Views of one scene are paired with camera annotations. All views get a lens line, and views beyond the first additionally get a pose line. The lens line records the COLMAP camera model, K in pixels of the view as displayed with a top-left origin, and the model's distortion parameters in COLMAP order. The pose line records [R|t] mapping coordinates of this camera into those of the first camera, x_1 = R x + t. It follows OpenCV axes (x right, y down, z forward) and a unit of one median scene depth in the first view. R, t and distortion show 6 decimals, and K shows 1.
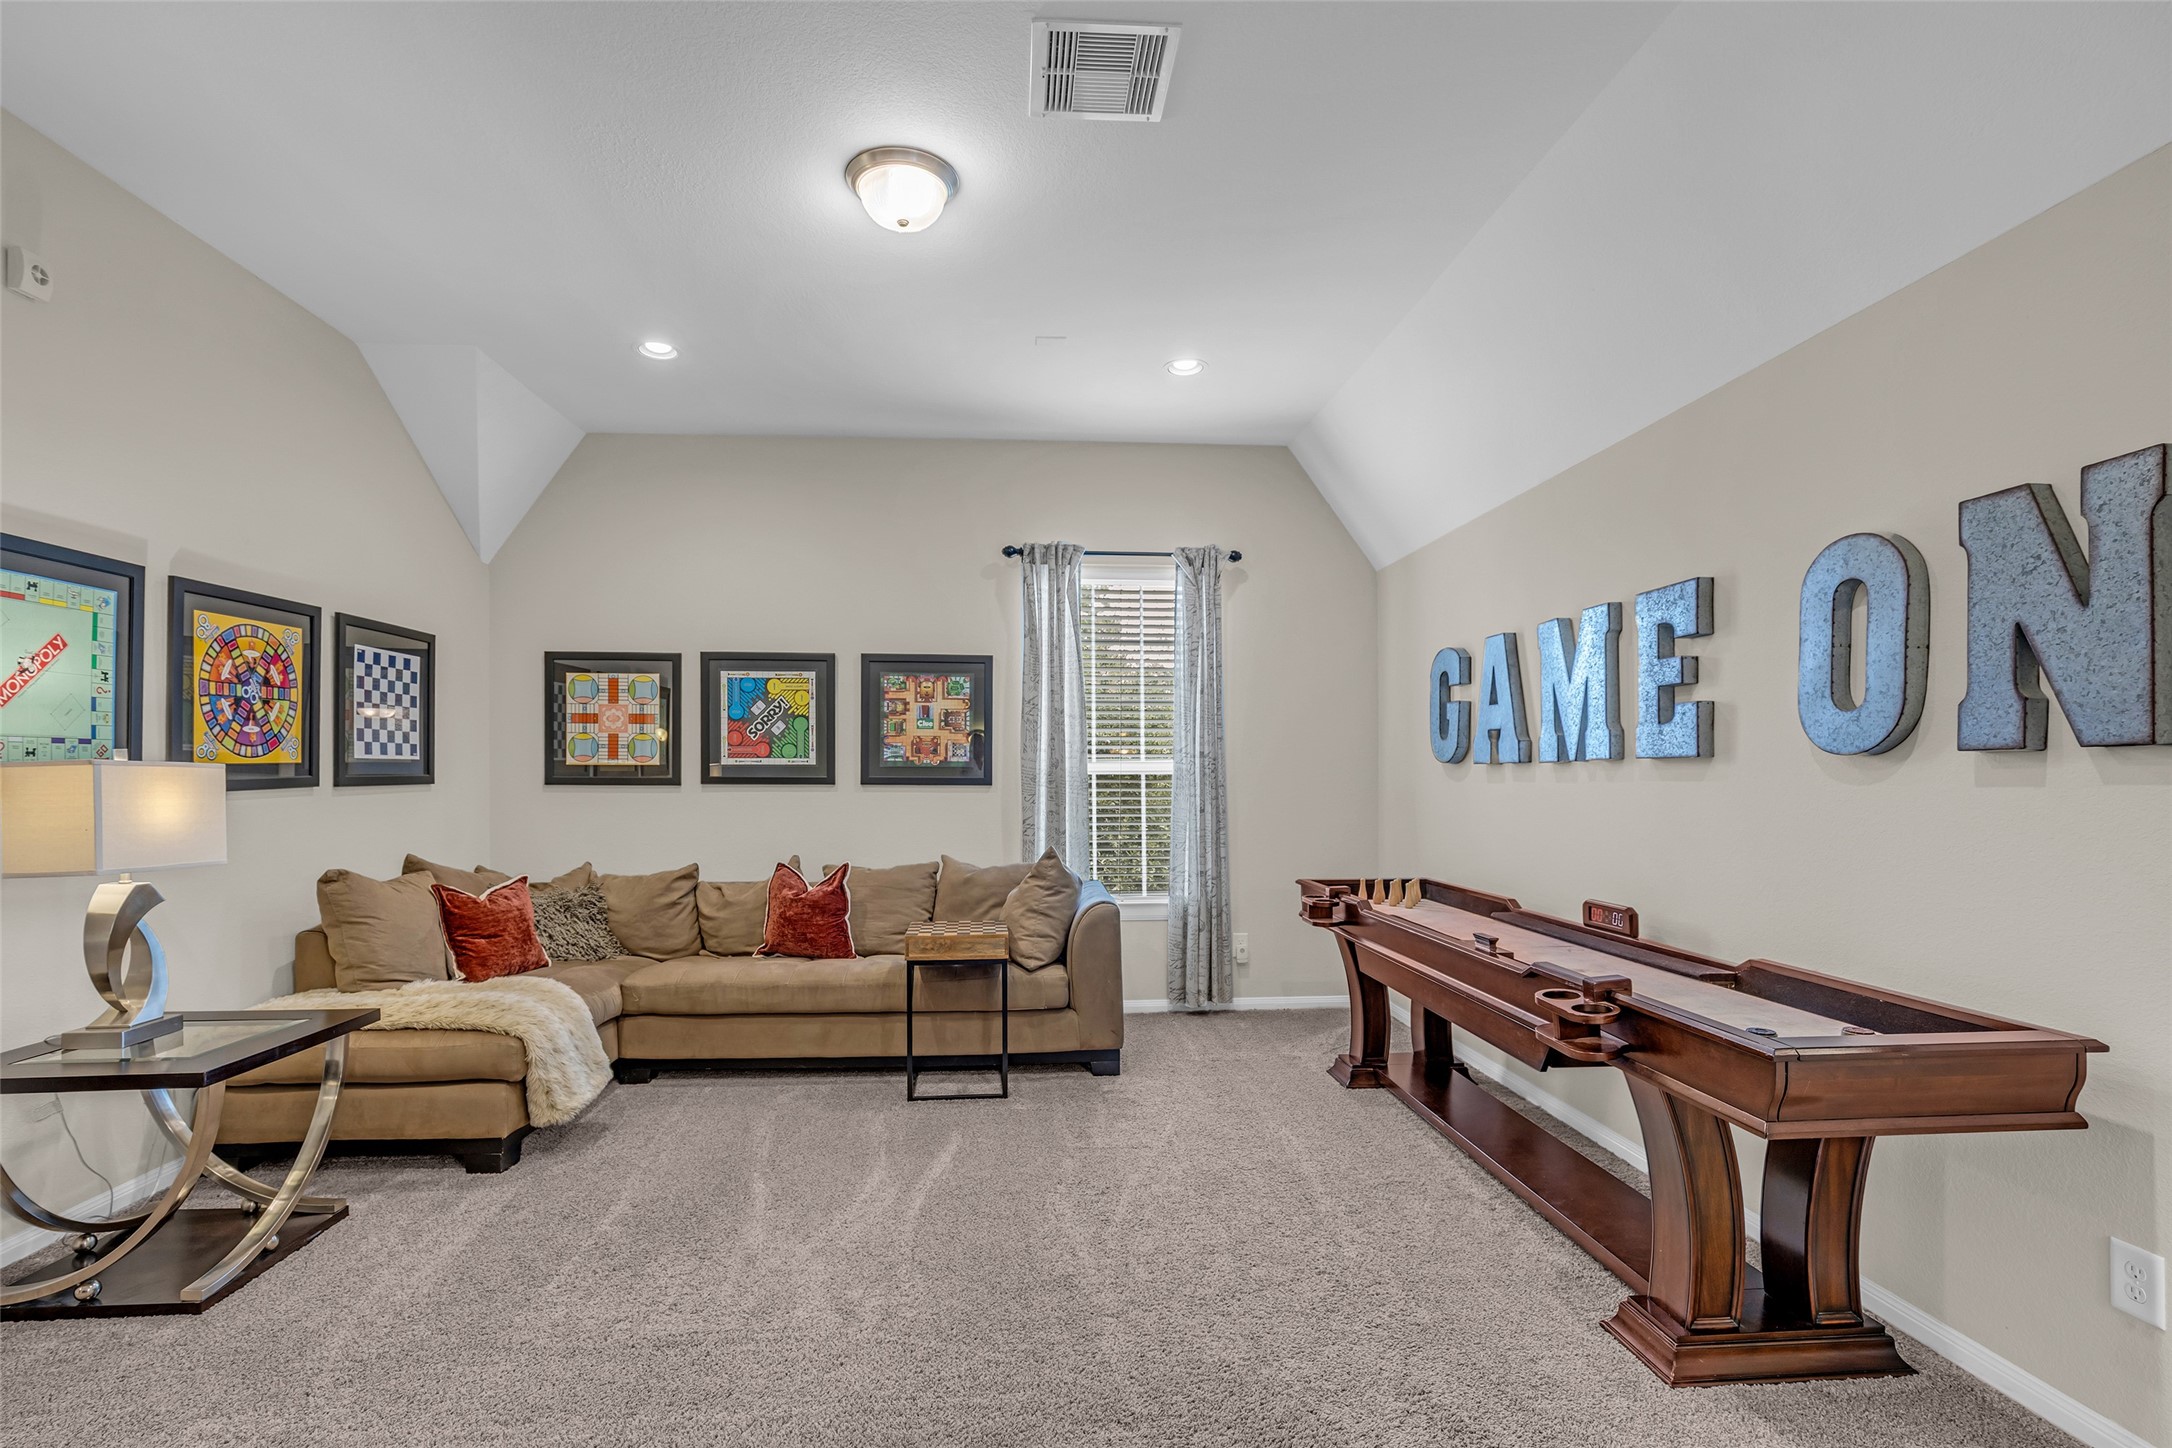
lens RADIAL K [[989.1, 0, 1111.1], [0, 989.1, 773.4], [0, 0, 1]] dist [-0.018206, 0.005068]
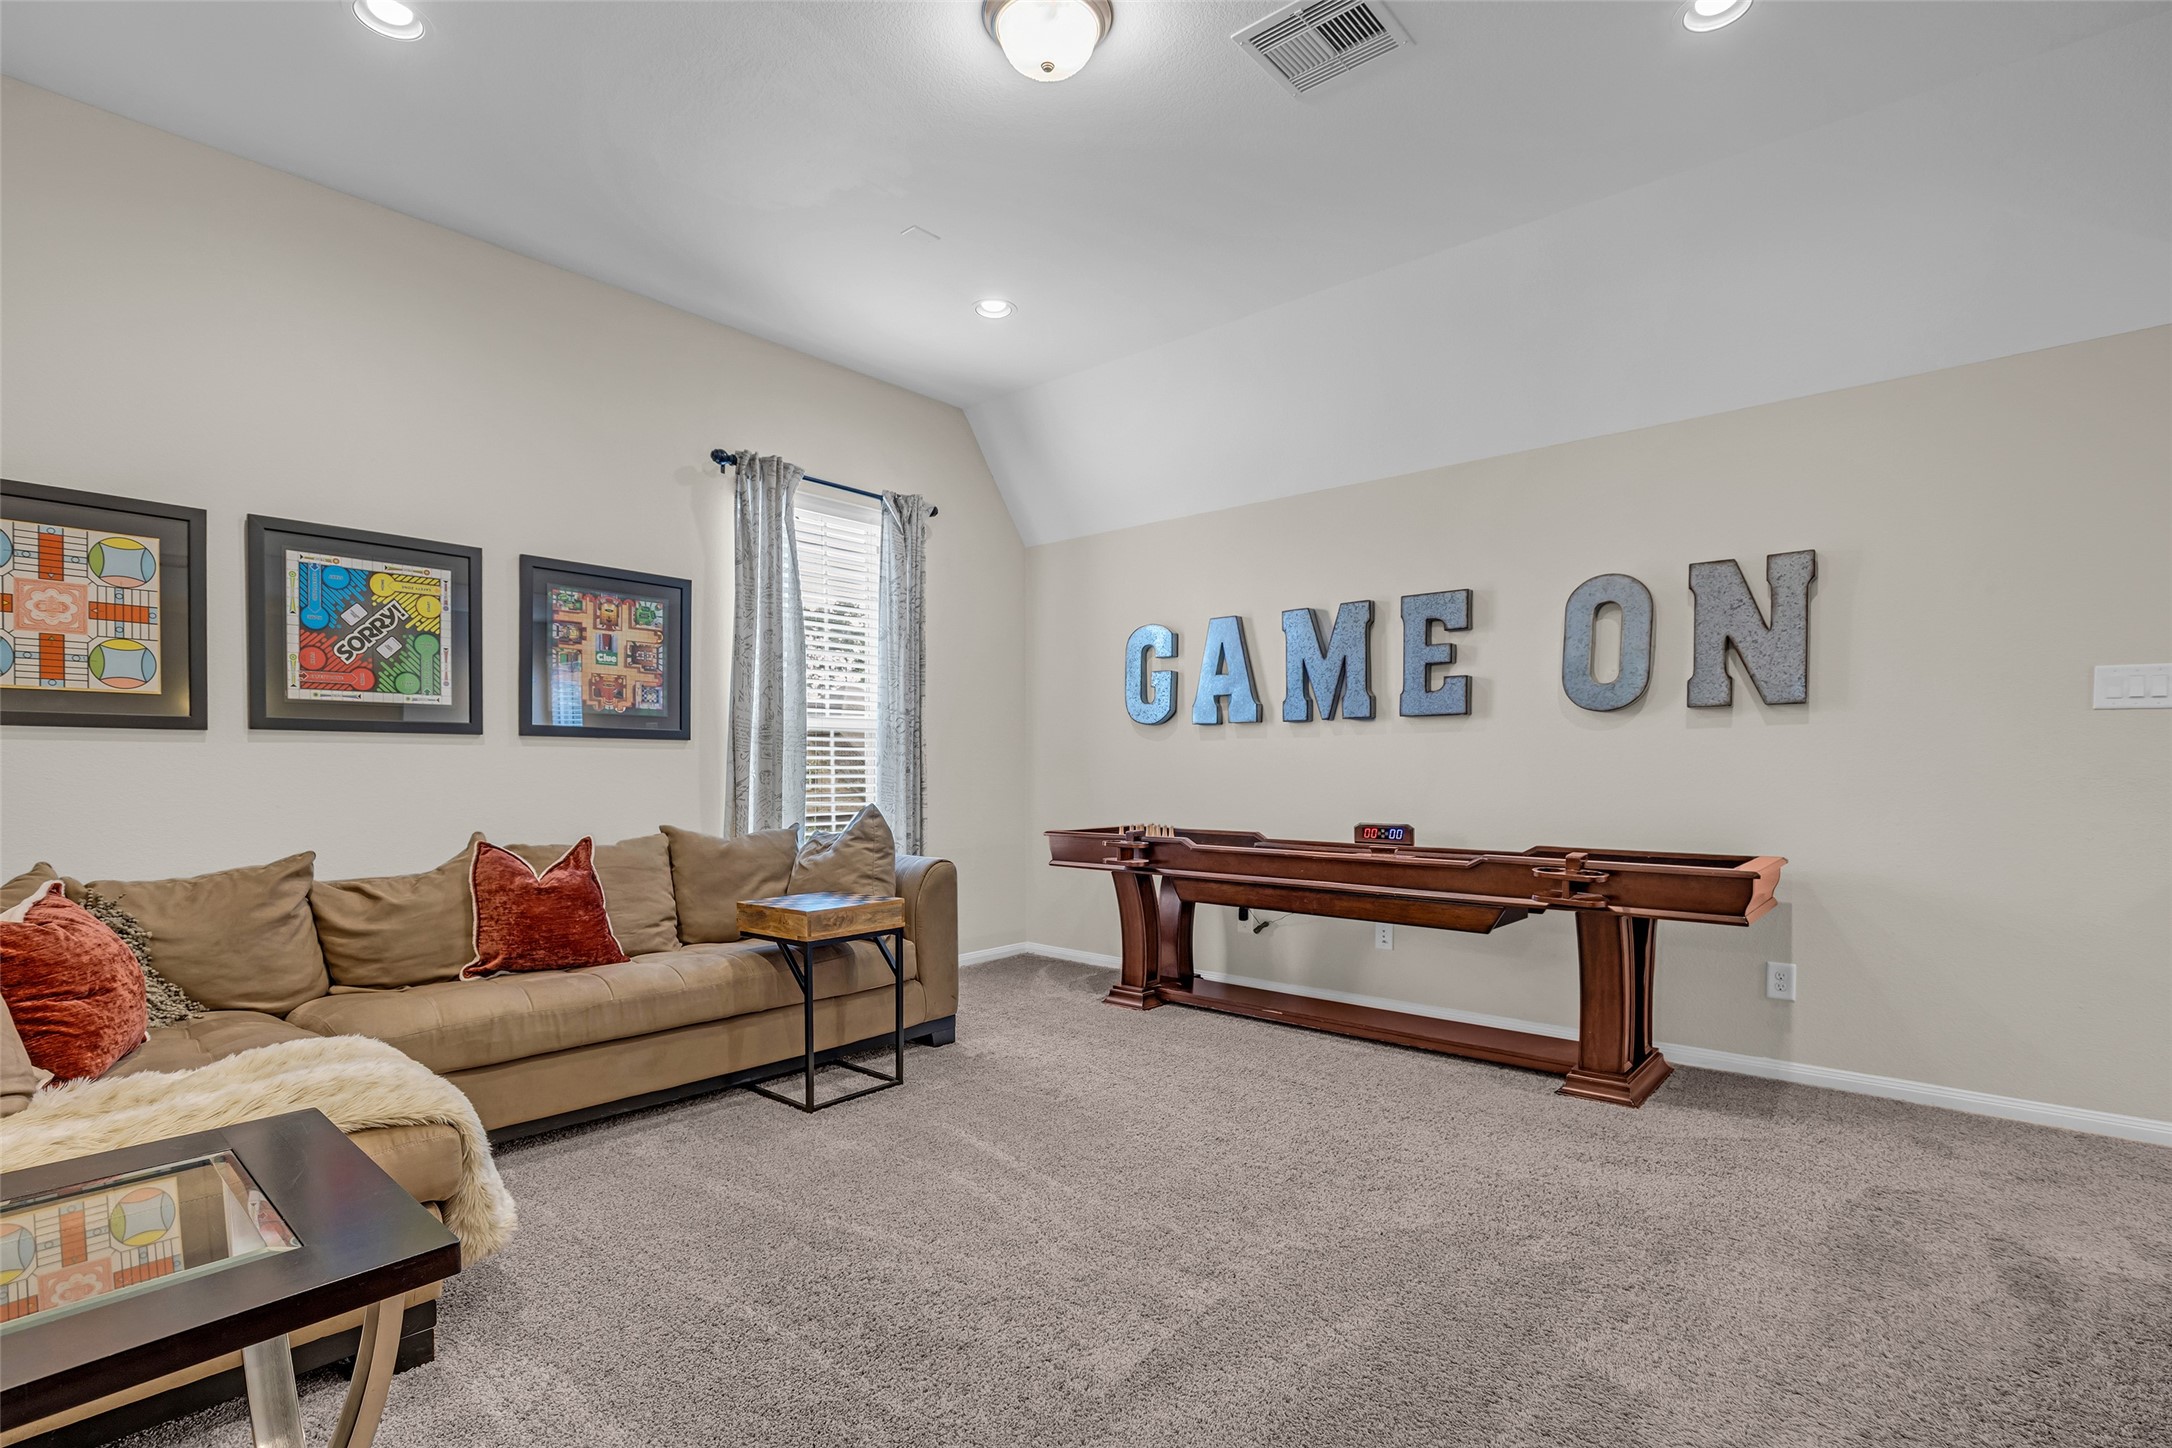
lens RADIAL K [[989.1, 0, 1069.3], [0, 989.1, 776.7], [0, 0, 1]] dist [-0.018206, 0.005068]
pose [[0.724599, -0.006828, 0.689137, -0.469433], [-0.000947, 0.999940, 0.010902, 0.034092], [-0.689170, -0.008552, 0.724549, 0.201850]]
